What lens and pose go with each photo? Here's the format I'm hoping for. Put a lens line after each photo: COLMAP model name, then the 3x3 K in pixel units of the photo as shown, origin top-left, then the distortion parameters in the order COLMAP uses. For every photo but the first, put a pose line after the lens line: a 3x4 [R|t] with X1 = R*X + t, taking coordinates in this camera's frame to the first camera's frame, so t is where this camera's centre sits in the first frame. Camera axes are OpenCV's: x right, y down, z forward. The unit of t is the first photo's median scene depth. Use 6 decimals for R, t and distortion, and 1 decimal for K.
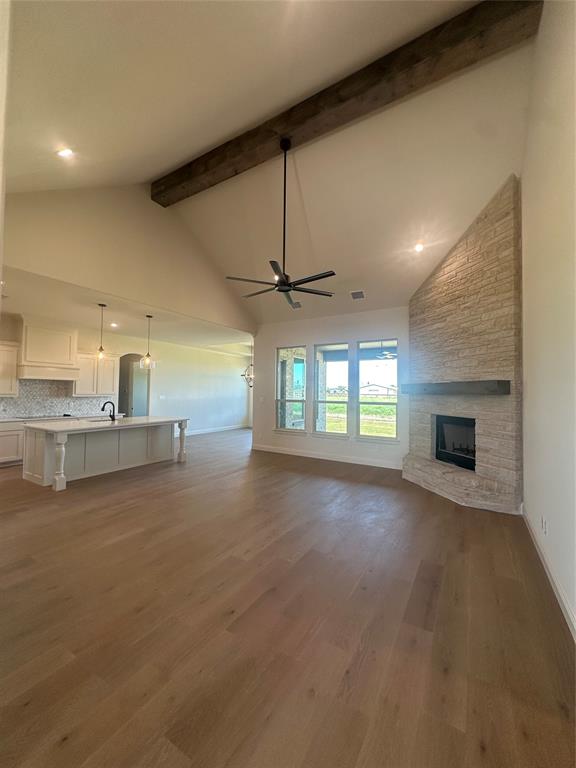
lens RADIAL K [[306.7, 0, 288.2], [0, 306.7, 384.2], [0, 0, 1]] dist [-0.001515, 0.000112]
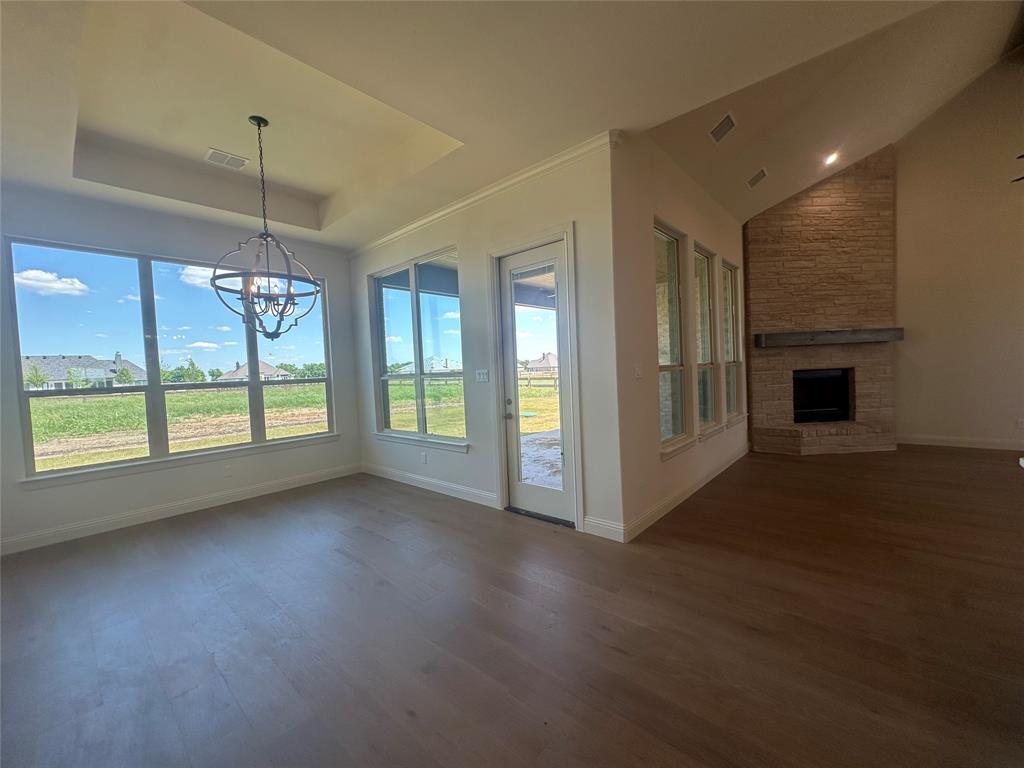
lens RADIAL K [[409.0, 0, 510.9], [0, 409.0, 382.8], [0, 0, 1]] dist [-0.001515, 0.000112]
pose [[0.179916, -0.053086, 0.982248, -0.816816], [0.019196, 0.998542, 0.050450, 0.066679], [-0.983495, 0.009779, 0.180673, 1.676552]]
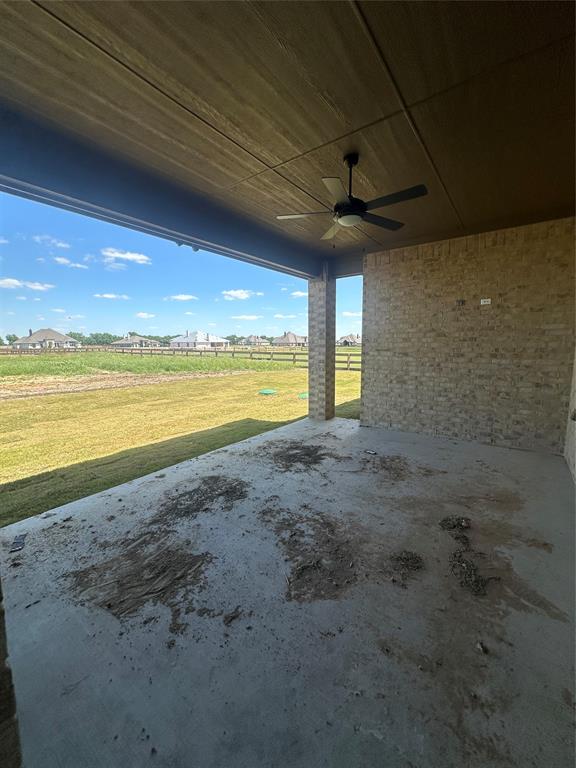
lens RADIAL K [[306.7, 0, 289.3], [0, 306.7, 382.7], [0, 0, 1]] dist [-0.001515, 0.000112]
pose [[0.087007, -0.140553, 0.986243, -0.070383], [-0.017570, 0.989626, 0.142586, 0.061207], [-0.996053, -0.029734, 0.083635, 1.749519]]
